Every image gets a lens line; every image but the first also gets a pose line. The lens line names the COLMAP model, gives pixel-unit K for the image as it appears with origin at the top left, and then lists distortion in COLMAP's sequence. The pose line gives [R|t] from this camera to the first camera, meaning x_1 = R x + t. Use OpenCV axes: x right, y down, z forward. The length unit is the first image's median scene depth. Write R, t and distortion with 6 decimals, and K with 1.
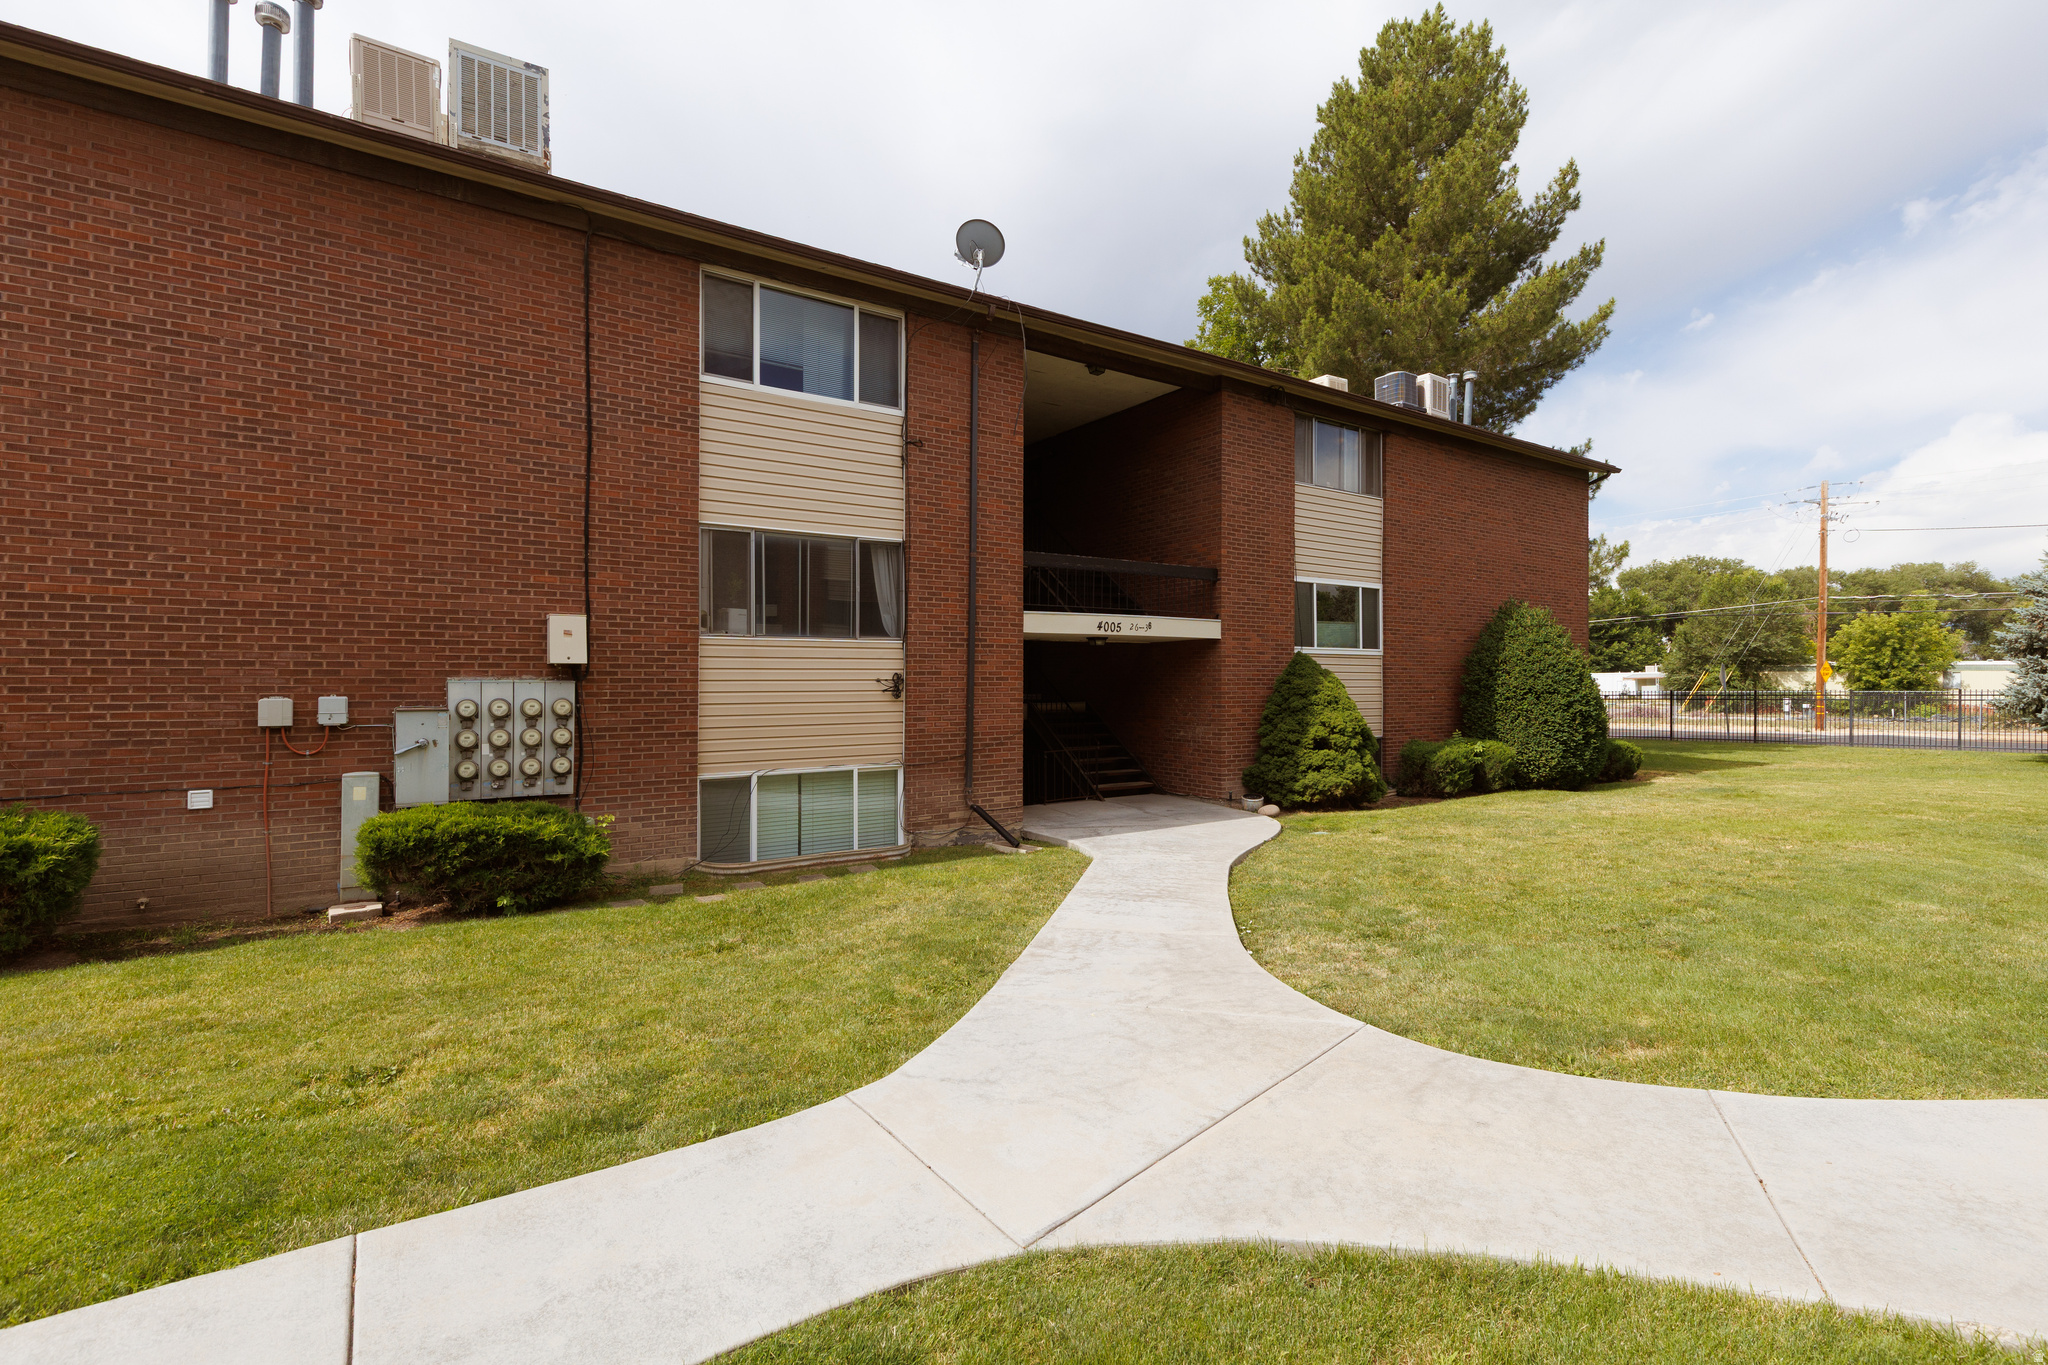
lens RADIAL K [[925.3, 0, 1032.7], [0, 925.3, 668.6], [0, 0, 1]] dist [0.014362, -0.003092]
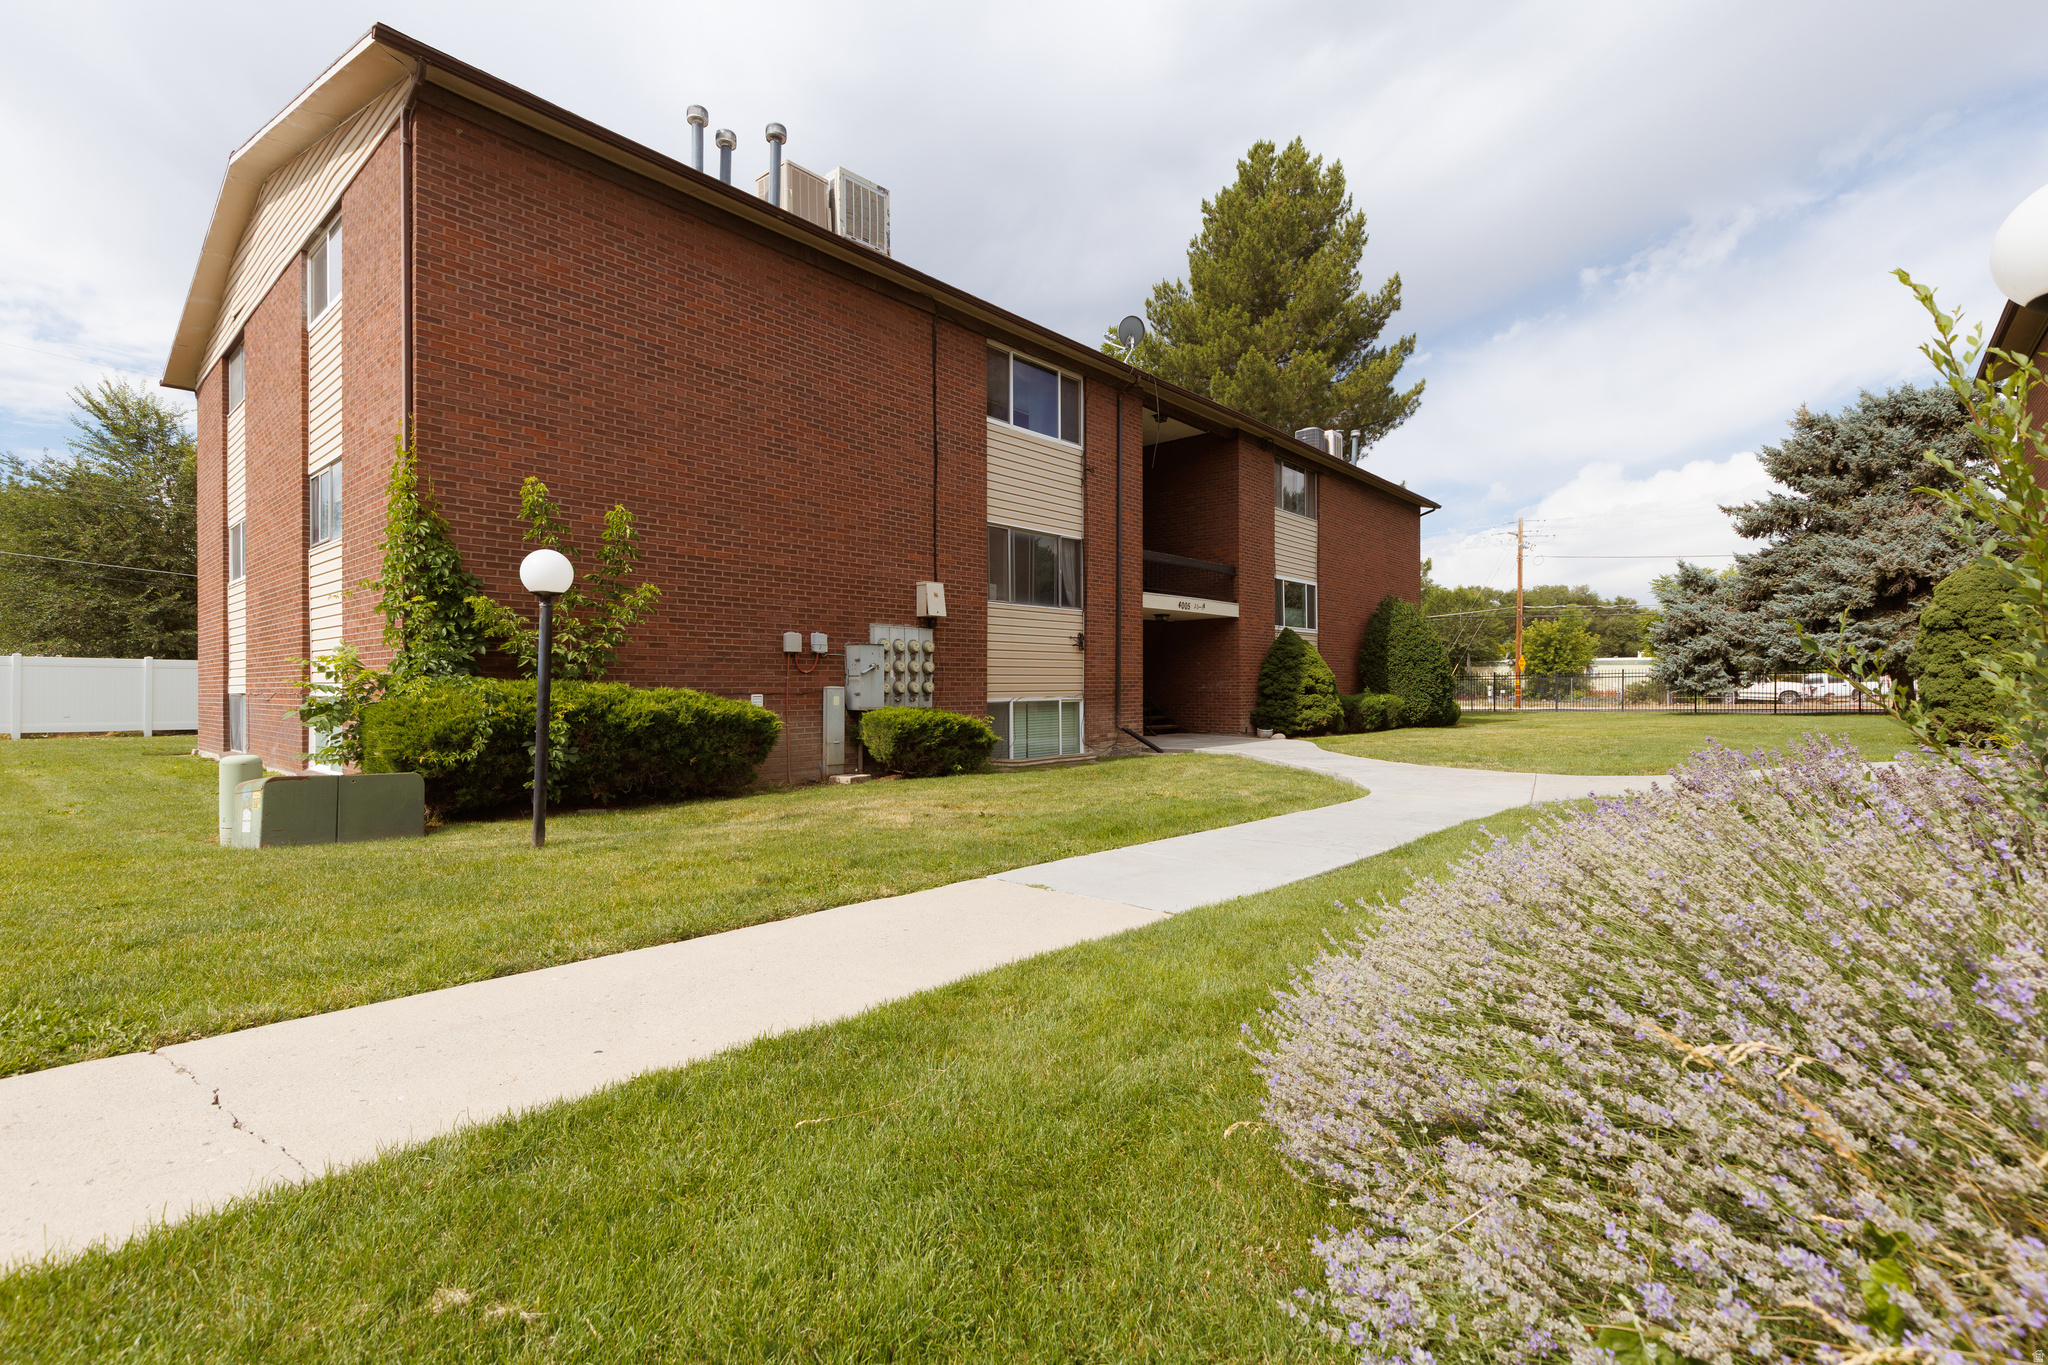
lens RADIAL K [[925.3, 0, 1015.6], [0, 925.3, 677.9], [0, 0, 1]] dist [0.014362, -0.003092]
pose [[0.968965, -0.000793, 0.247198, -0.558799], [-0.000044, 0.999994, 0.003379, 0.065035], [-0.247200, -0.003285, 0.968959, -0.321980]]
